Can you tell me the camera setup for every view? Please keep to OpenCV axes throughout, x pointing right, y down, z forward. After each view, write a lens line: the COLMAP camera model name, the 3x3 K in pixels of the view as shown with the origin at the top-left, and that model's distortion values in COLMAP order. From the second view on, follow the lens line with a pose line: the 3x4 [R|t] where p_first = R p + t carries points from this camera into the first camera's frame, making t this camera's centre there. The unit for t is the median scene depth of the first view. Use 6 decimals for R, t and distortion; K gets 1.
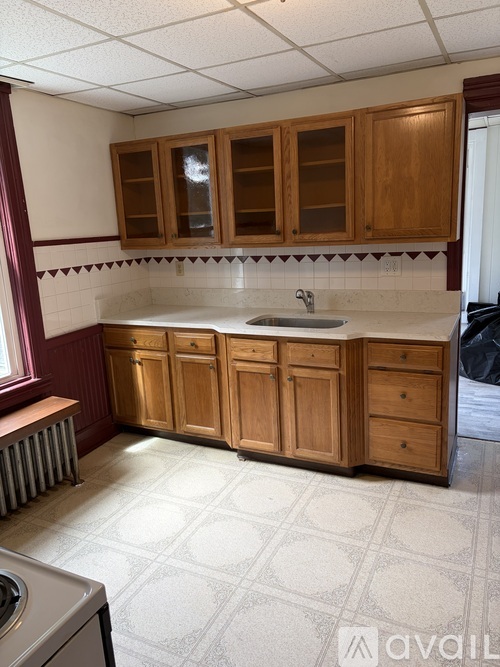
lens RADIAL K [[512.9, 0, 249.6], [0, 512.9, 328.9], [0, 0, 1]] dist [0.062218, -0.056822]
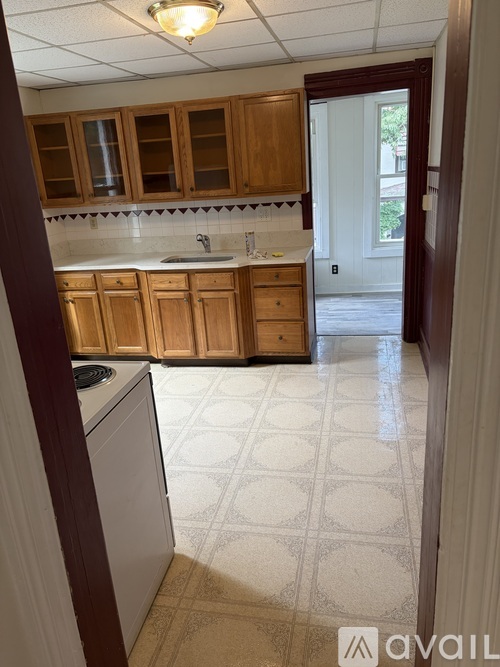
lens RADIAL K [[512.9, 0, 247.1], [0, 512.9, 336.9], [0, 0, 1]] dist [0.062218, -0.056822]
pose [[0.969641, -0.095136, 0.225266, -0.107830], [0.072444, 0.991621, 0.106960, 0.053725], [-0.233554, -0.087394, 0.968408, -0.340911]]
